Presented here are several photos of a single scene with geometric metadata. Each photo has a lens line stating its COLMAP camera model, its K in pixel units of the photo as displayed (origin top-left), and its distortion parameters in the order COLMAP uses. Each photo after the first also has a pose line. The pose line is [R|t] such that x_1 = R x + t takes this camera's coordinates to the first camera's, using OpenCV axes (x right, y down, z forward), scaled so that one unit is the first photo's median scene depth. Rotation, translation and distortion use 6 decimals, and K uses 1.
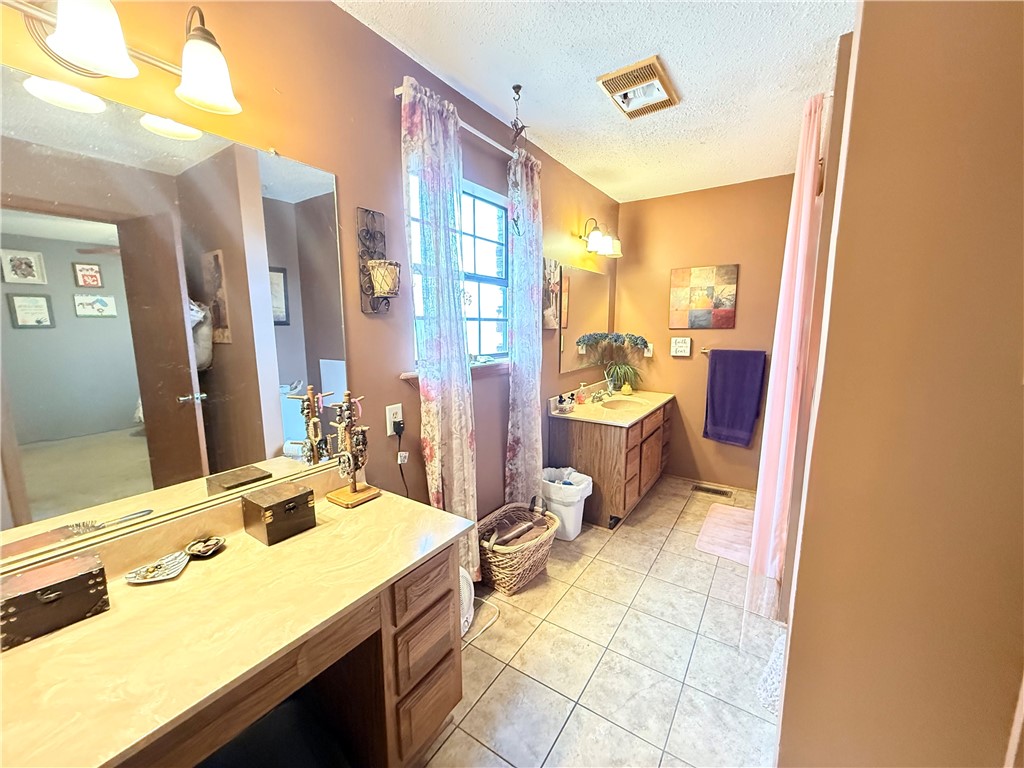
lens RADIAL K [[409.1, 0, 511.9], [0, 409.1, 390.2], [0, 0, 1]] dist [0.001881, 0.000086]
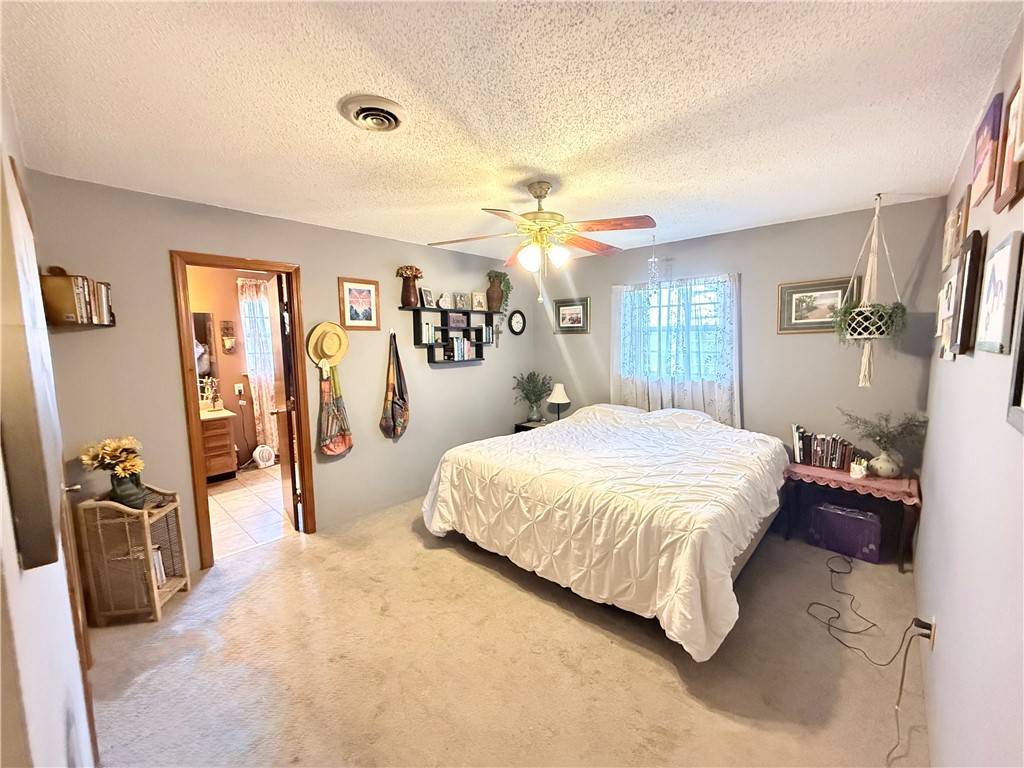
lens RADIAL K [[409.1, 0, 510.9], [0, 409.1, 381.8], [0, 0, 1]] dist [0.001881, 0.000086]
pose [[0.987913, -0.005818, -0.154903, 2.050123], [-0.000342, 0.999211, -0.039711, 0.134091], [0.155011, 0.039284, 0.987131, -1.561376]]
